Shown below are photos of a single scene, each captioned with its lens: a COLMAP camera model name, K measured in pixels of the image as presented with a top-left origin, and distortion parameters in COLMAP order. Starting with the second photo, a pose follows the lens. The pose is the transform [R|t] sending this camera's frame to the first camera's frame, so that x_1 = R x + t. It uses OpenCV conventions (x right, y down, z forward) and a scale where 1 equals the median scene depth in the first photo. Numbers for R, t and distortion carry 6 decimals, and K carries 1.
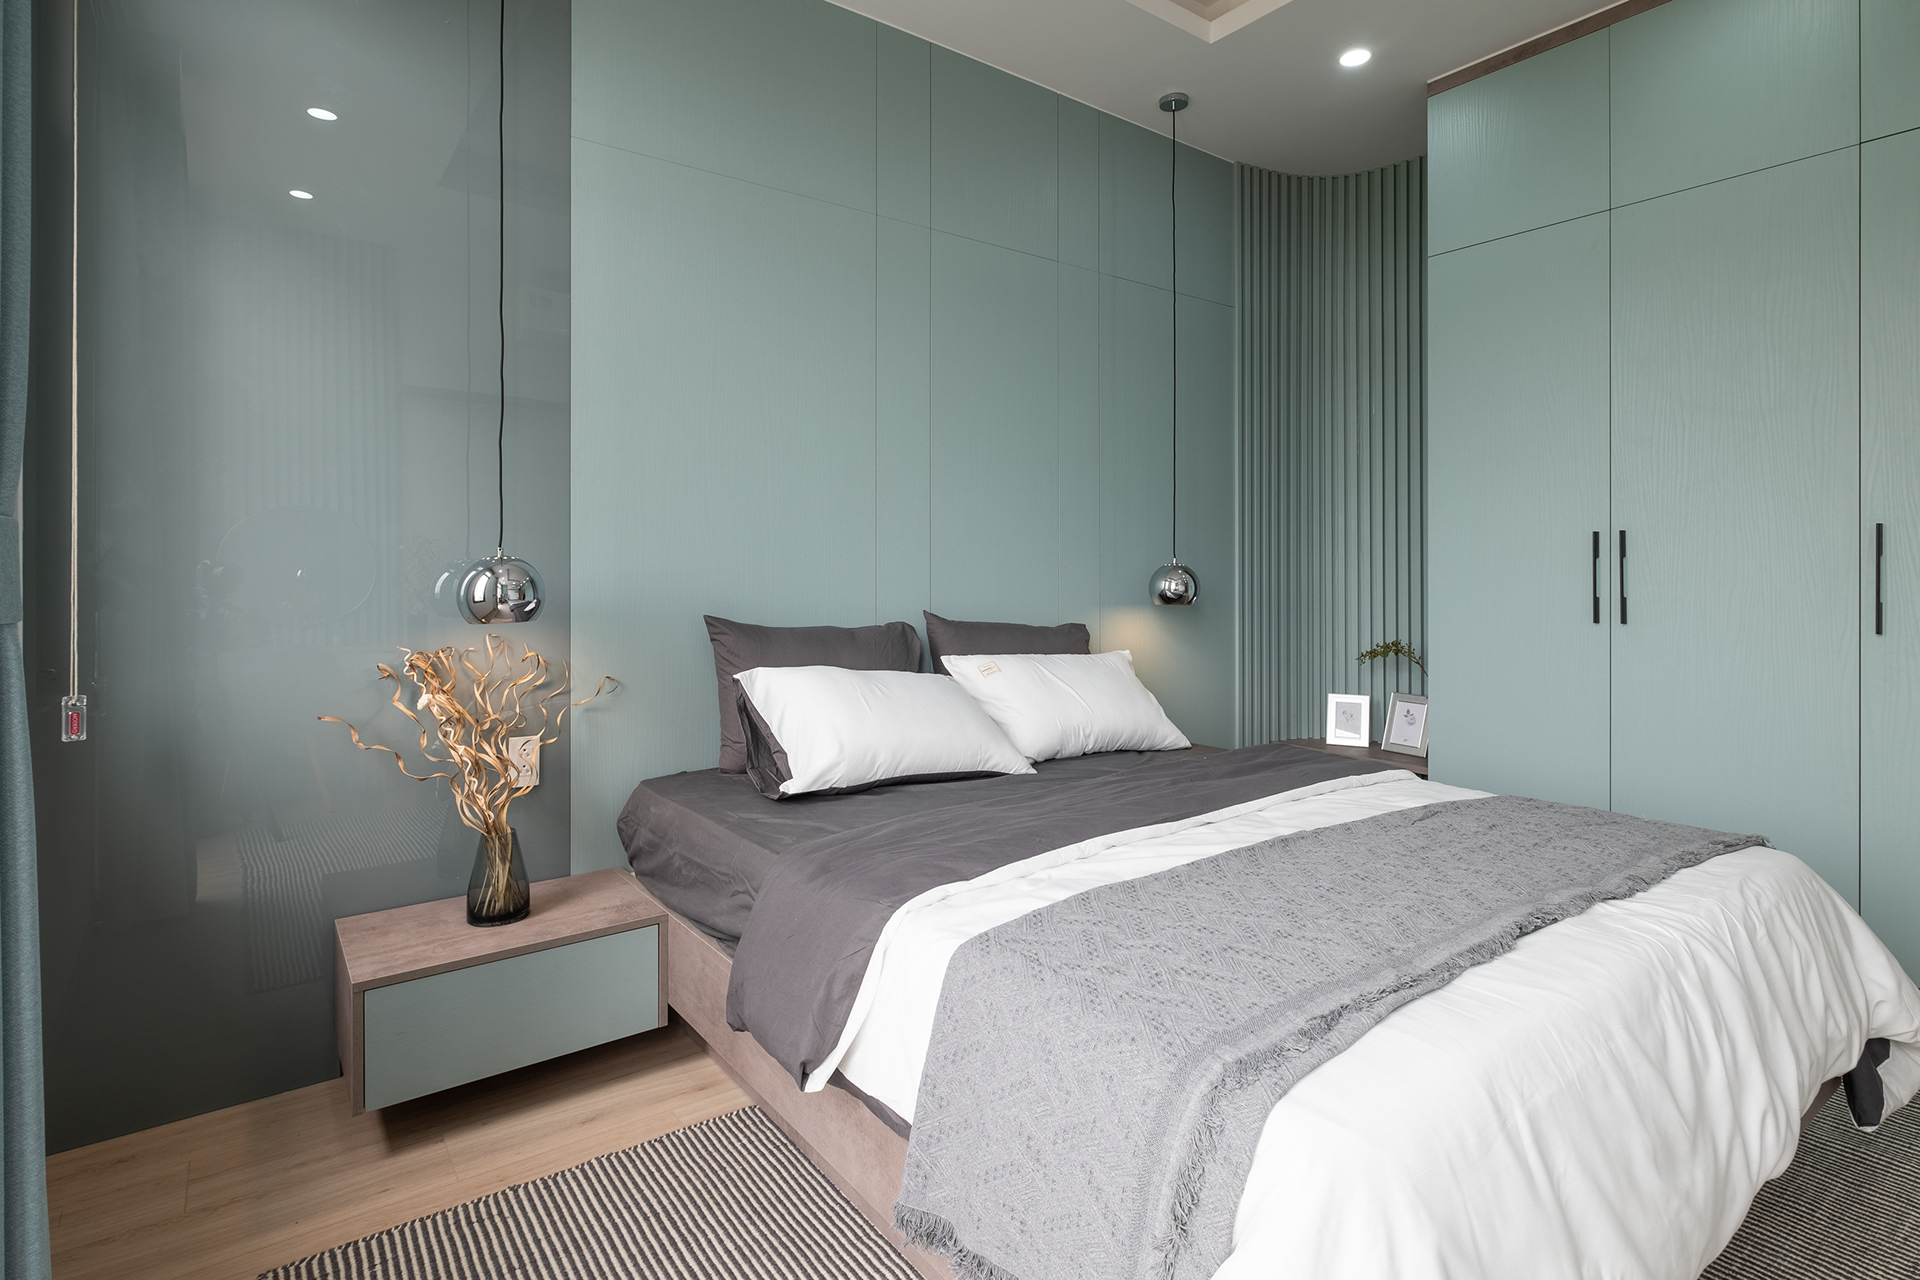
lens RADIAL K [[969.1, 0, 959.5], [0, 969.1, 570.7], [0, 0, 1]] dist [-0.006304, -0.000245]
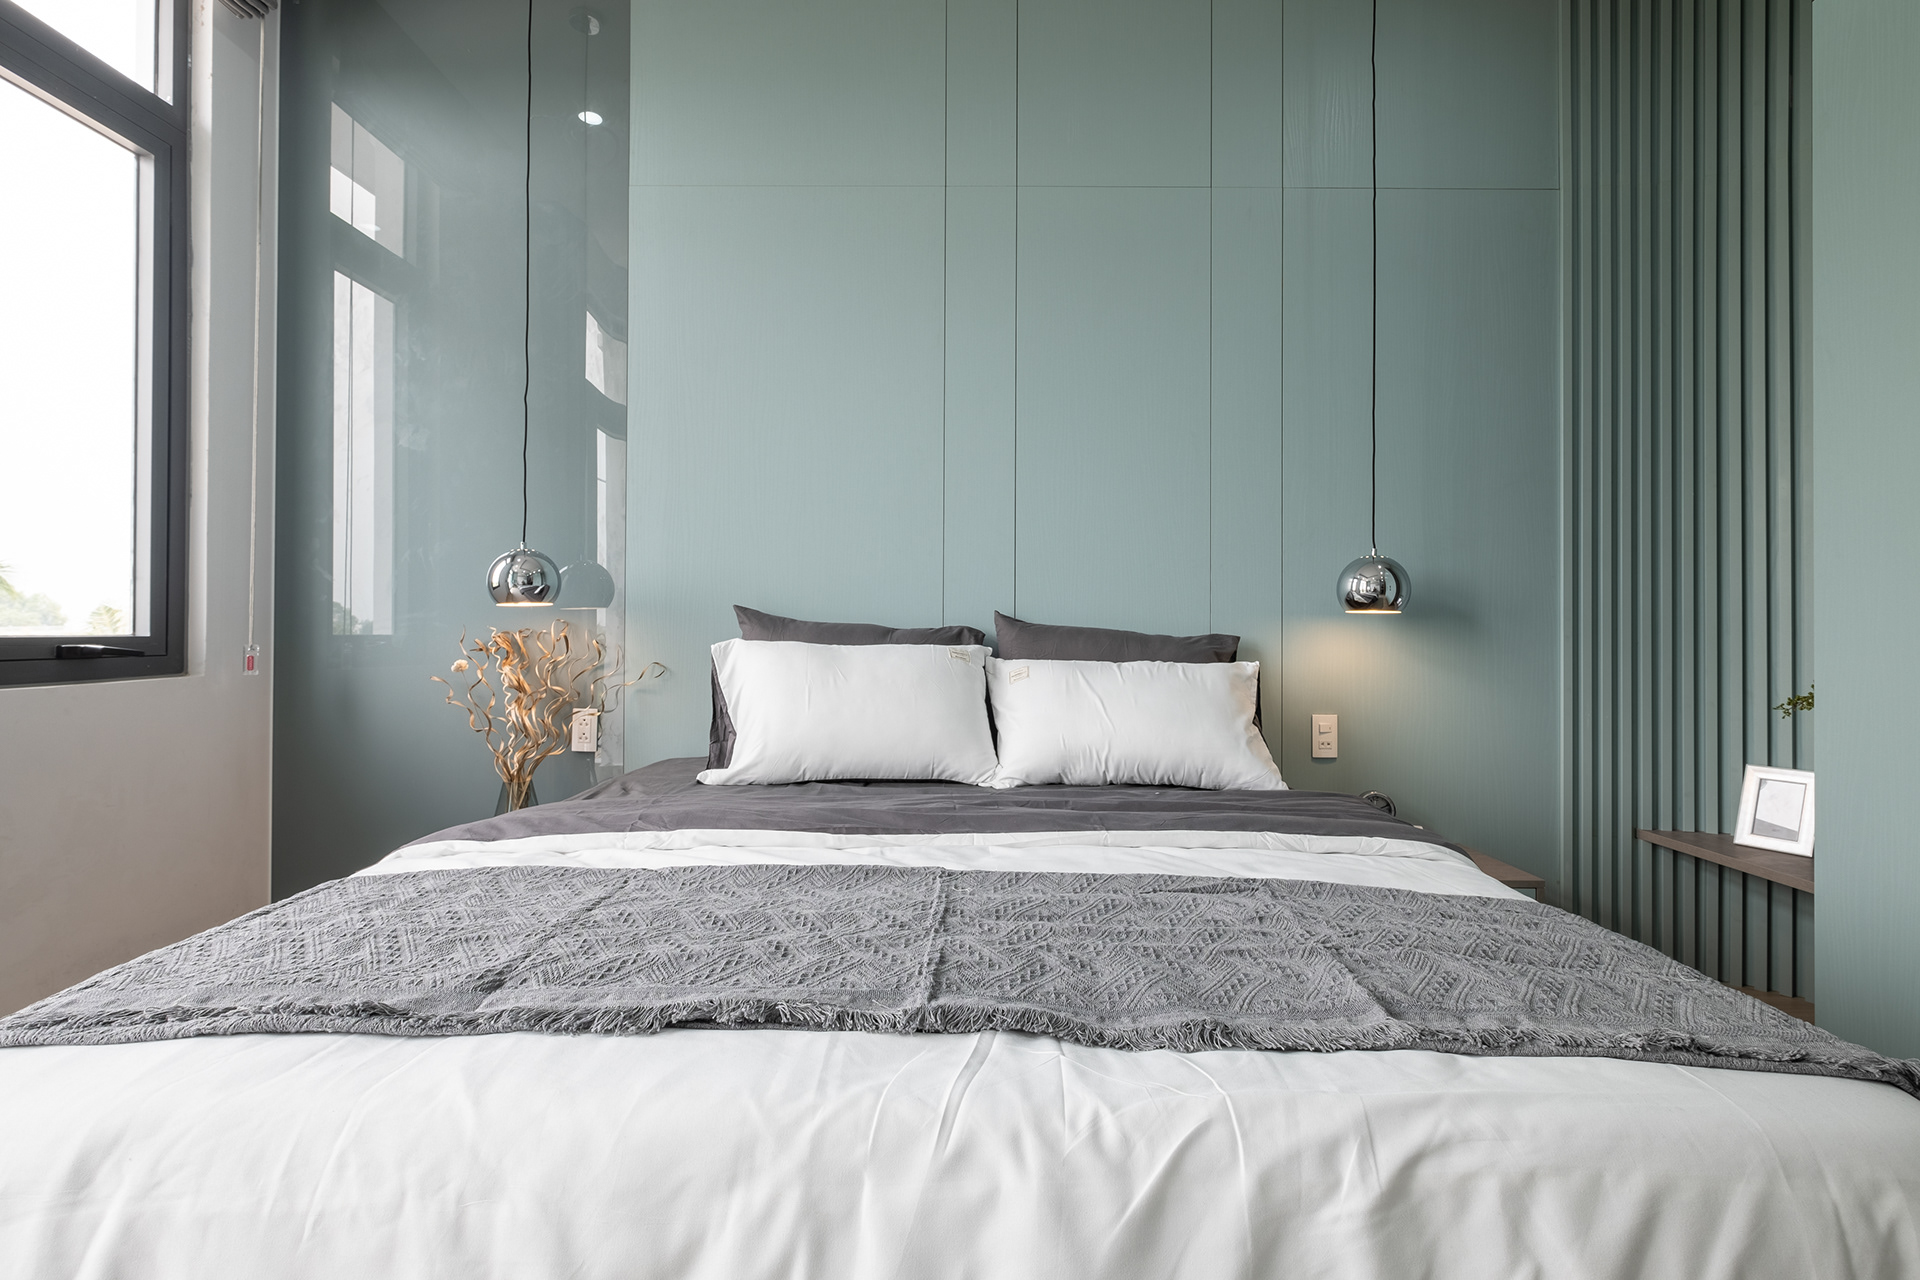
lens RADIAL K [[931.0, 0, 960.0], [0, 931.0, 640.0], [0, 0, 1]] dist [0.001541, 0.000456]
pose [[0.802225, 0.005529, -0.596996, 0.423470], [-0.005480, 0.999983, 0.001897, 0.061181], [0.596996, 0.001750, 0.802242, 0.269207]]
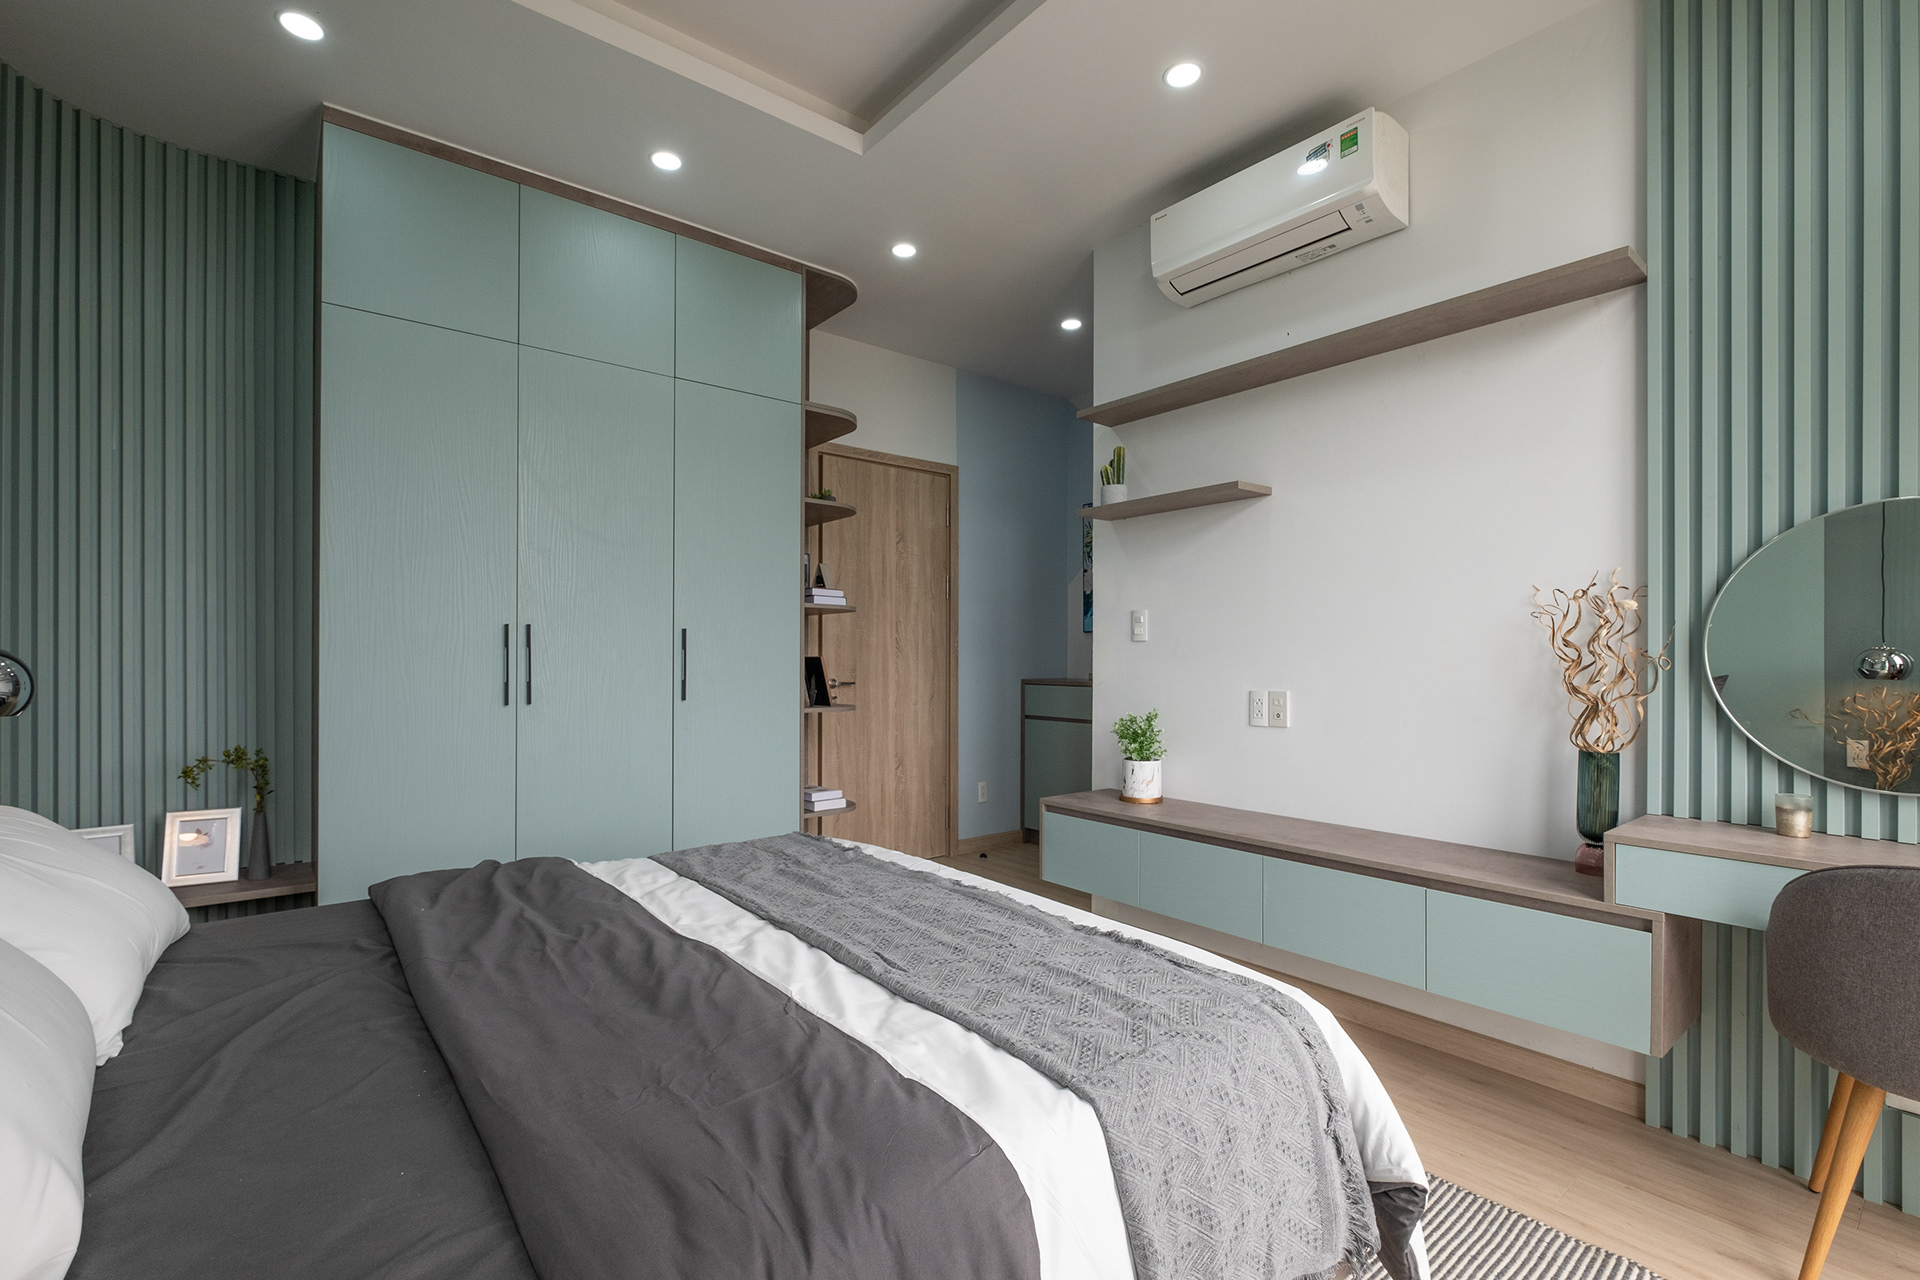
lens RADIAL K [[840.3, 0, 951.3], [0, 840.3, 658.8], [0, 0, 1]] dist [-0.000602, -0.000805]
pose [[-0.026225, 0.000846, 0.999656, -0.310169], [-0.004216, 0.999991, -0.000957, -0.001015], [-0.999647, -0.004240, -0.026221, 0.469962]]
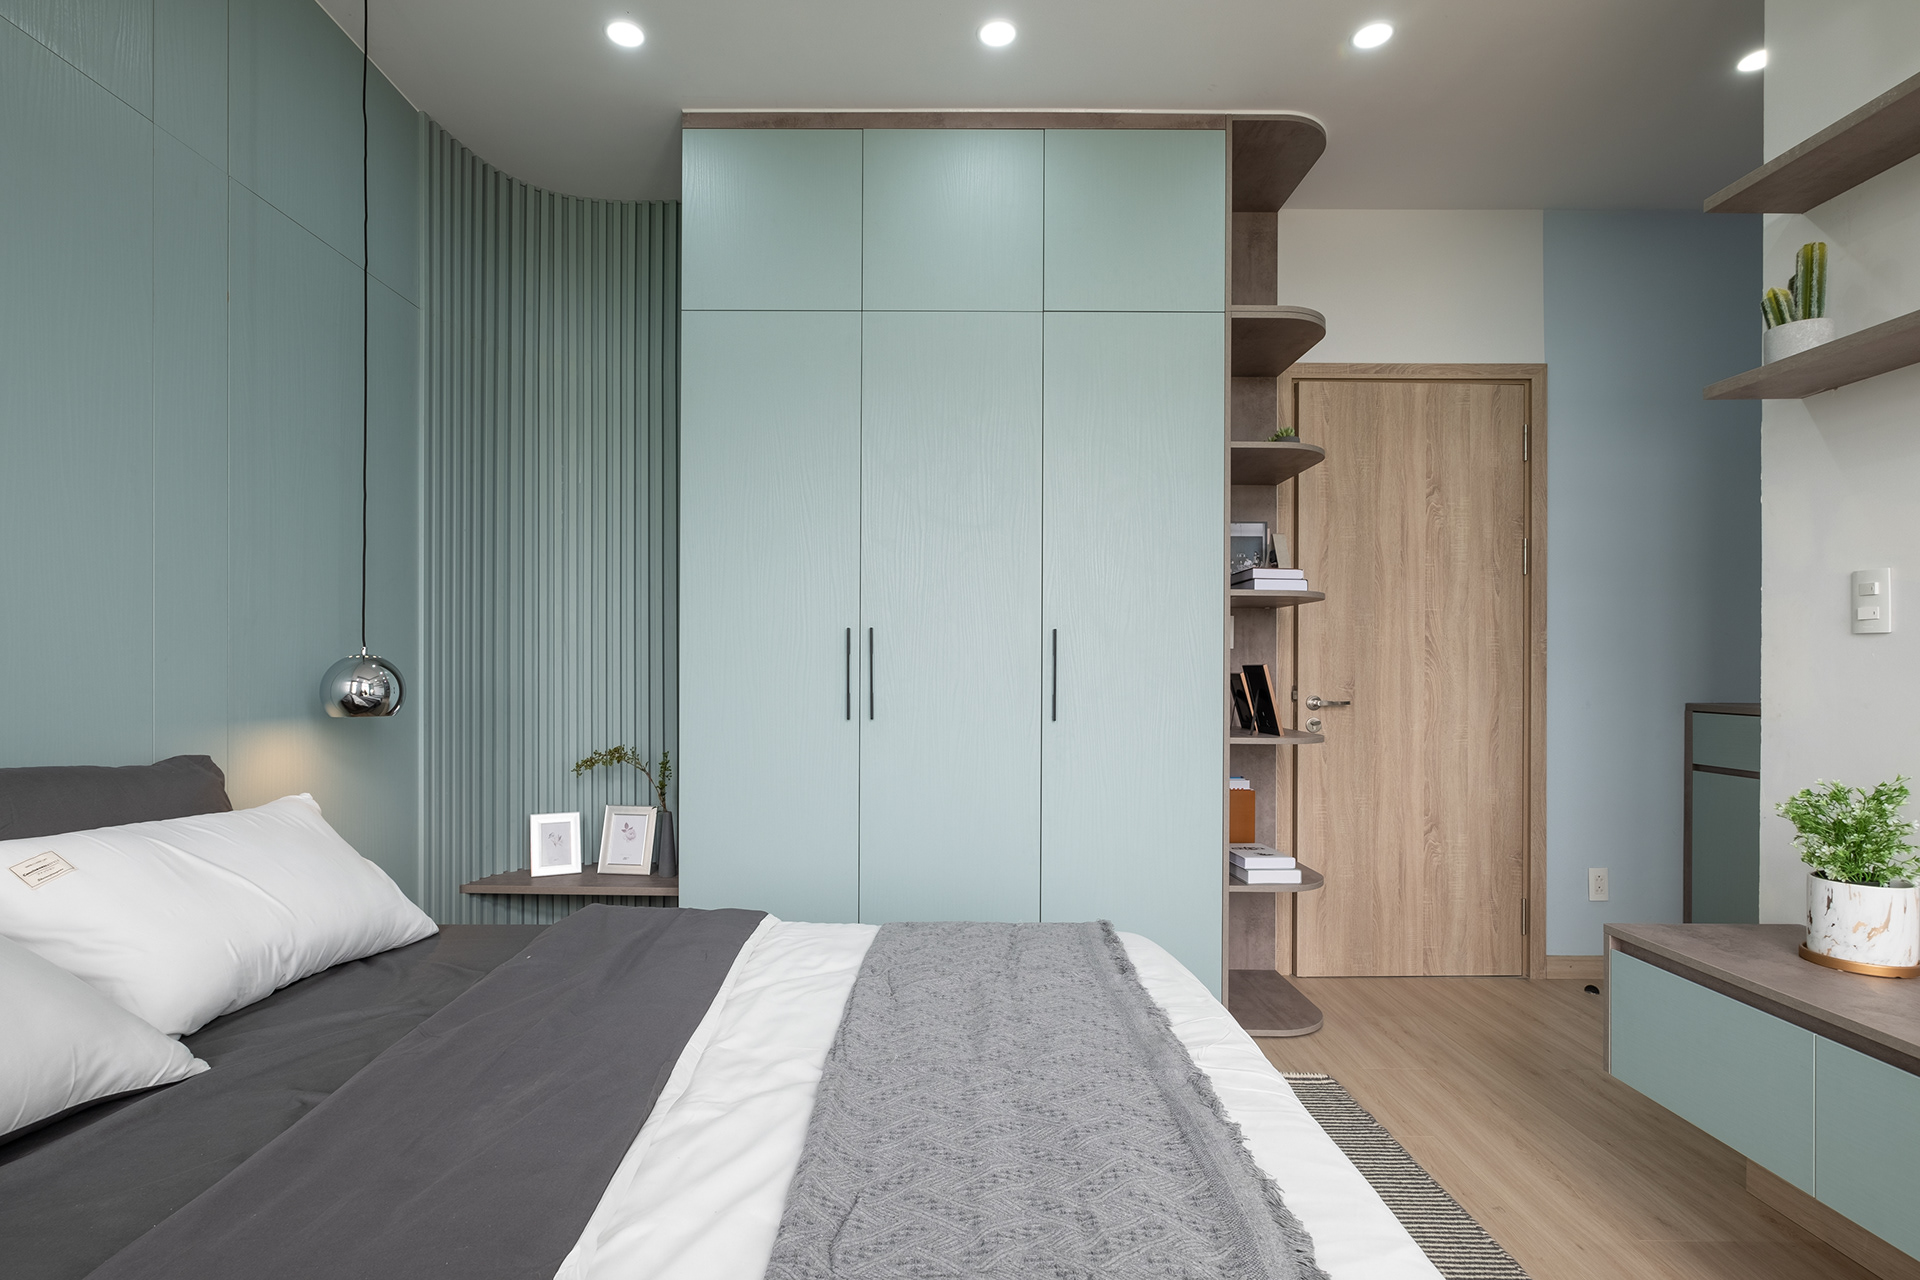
lens RADIAL K [[951.5, 0, 930.5], [0, 951.5, 666.1], [0, 0, 1]] dist [0.000912, 0.000360]
pose [[0.607637, 0.002087, 0.794212, -0.069231], [-0.005603, 0.999983, 0.001659, -0.003220], [-0.794195, -0.005458, 0.607638, 0.307172]]
